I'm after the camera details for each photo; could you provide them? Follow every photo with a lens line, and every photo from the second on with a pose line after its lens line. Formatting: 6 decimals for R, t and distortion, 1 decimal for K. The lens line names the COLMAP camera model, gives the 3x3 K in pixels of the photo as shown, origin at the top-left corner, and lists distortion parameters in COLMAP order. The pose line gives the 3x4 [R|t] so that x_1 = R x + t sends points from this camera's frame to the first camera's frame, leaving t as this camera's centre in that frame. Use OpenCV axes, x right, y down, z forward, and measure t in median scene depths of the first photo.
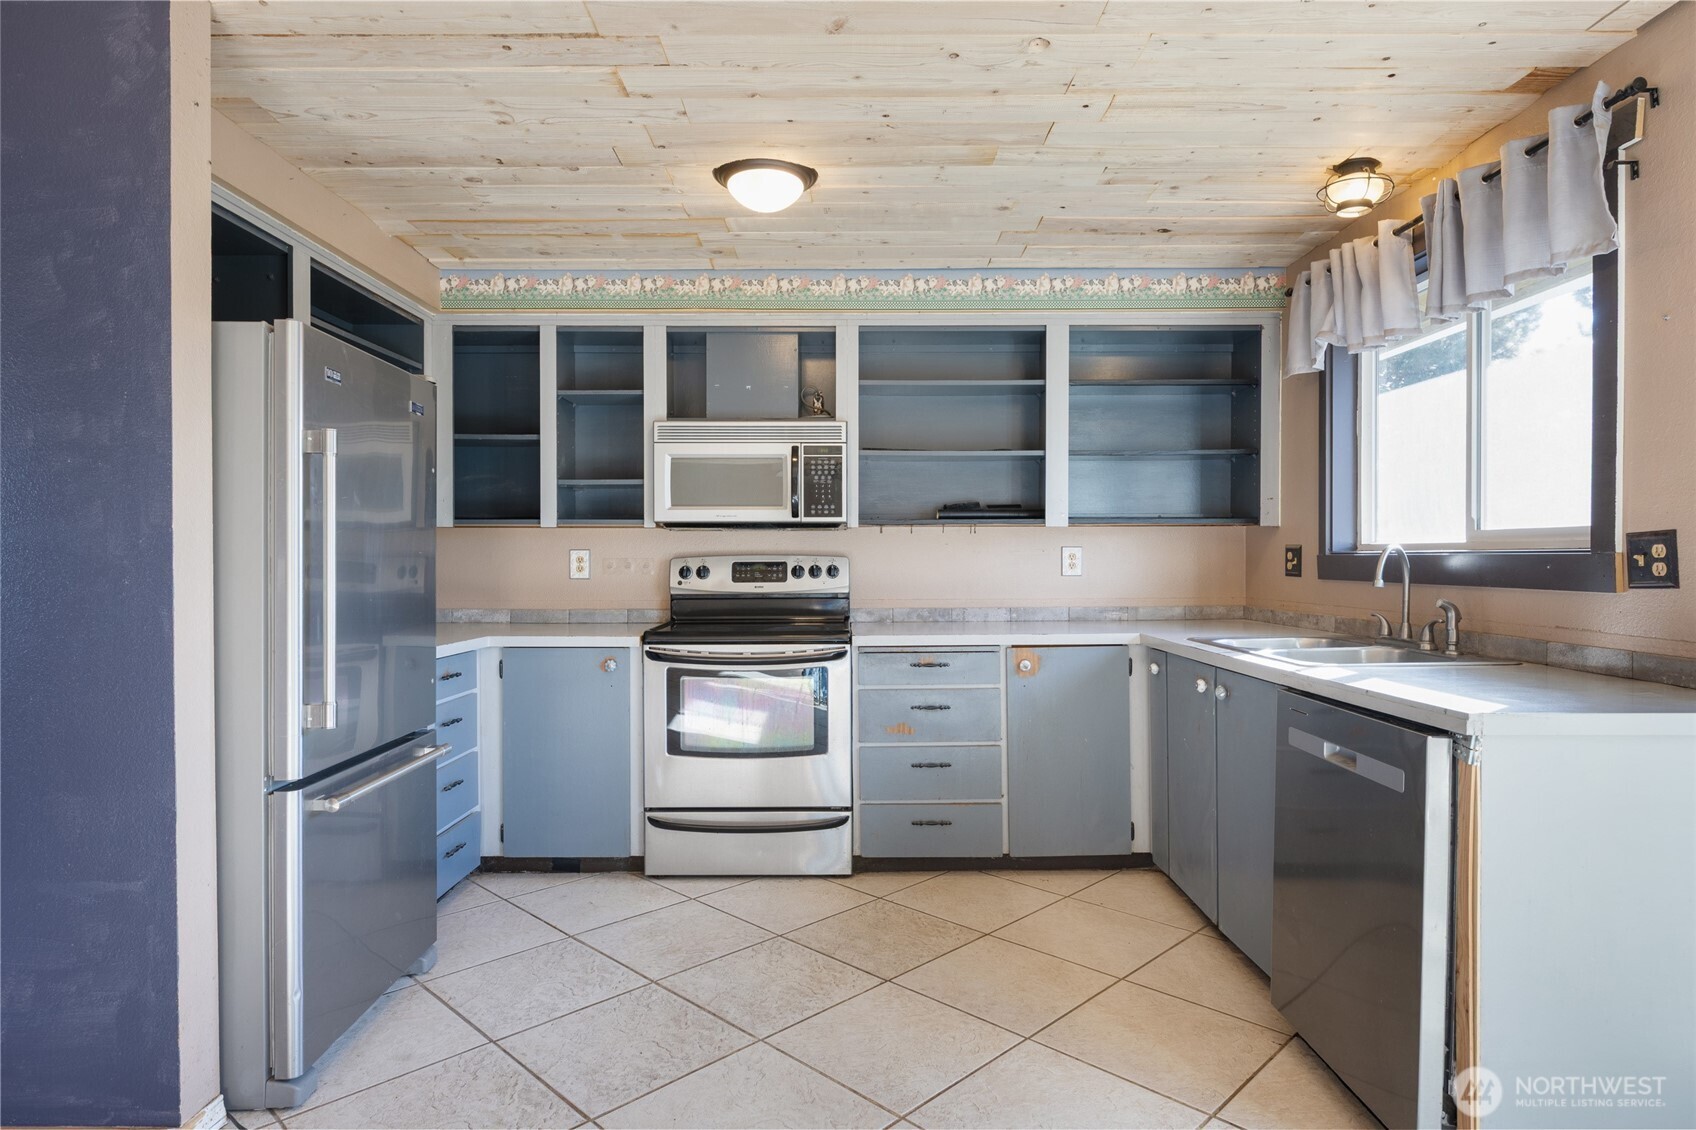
lens RADIAL K [[949.3, 0, 853.9], [0, 949.3, 567.9], [0, 0, 1]] dist [-0.001680, -0.001541]
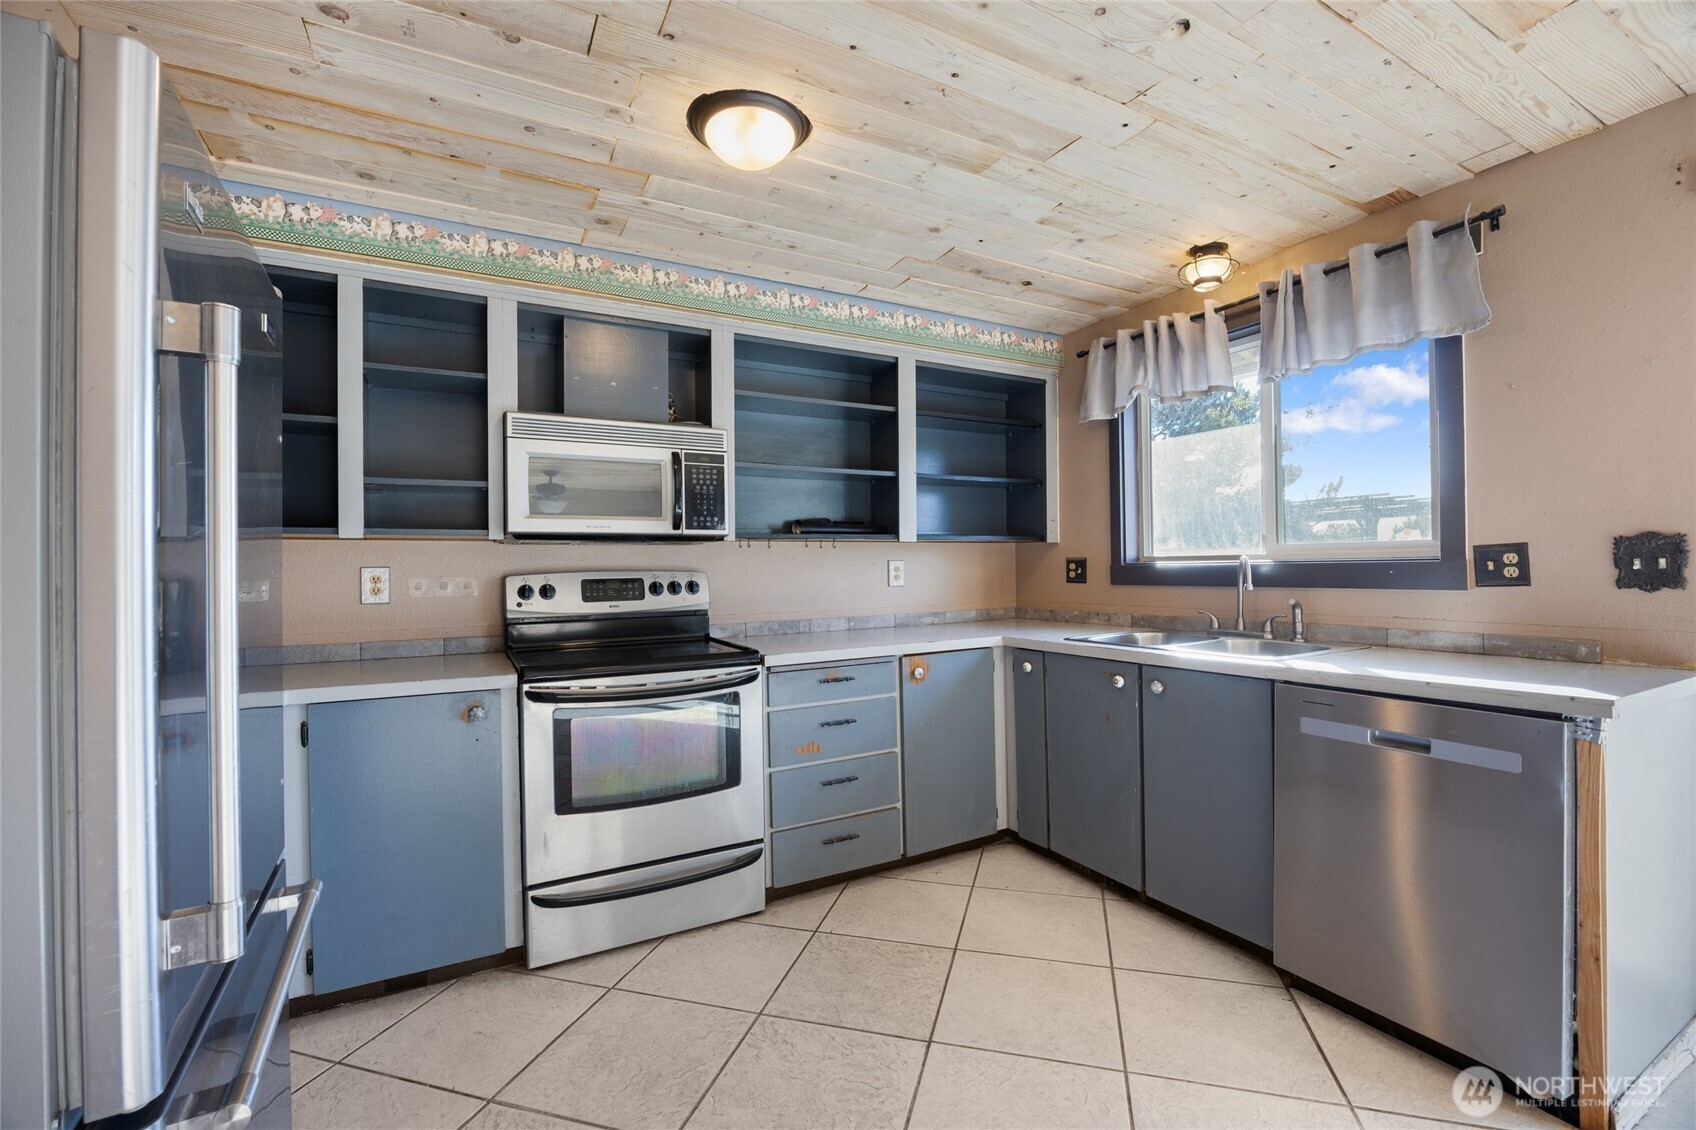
lens RADIAL K [[726.0, 0, 852.0], [0, 726.0, 567.2], [0, 0, 1]] dist [-0.019127, 0.001740]
pose [[0.878292, -0.009798, 0.478023, -0.266316], [0.017606, 0.999775, -0.011855, -0.005823], [-0.477800, 0.018828, 0.878267, 0.324263]]
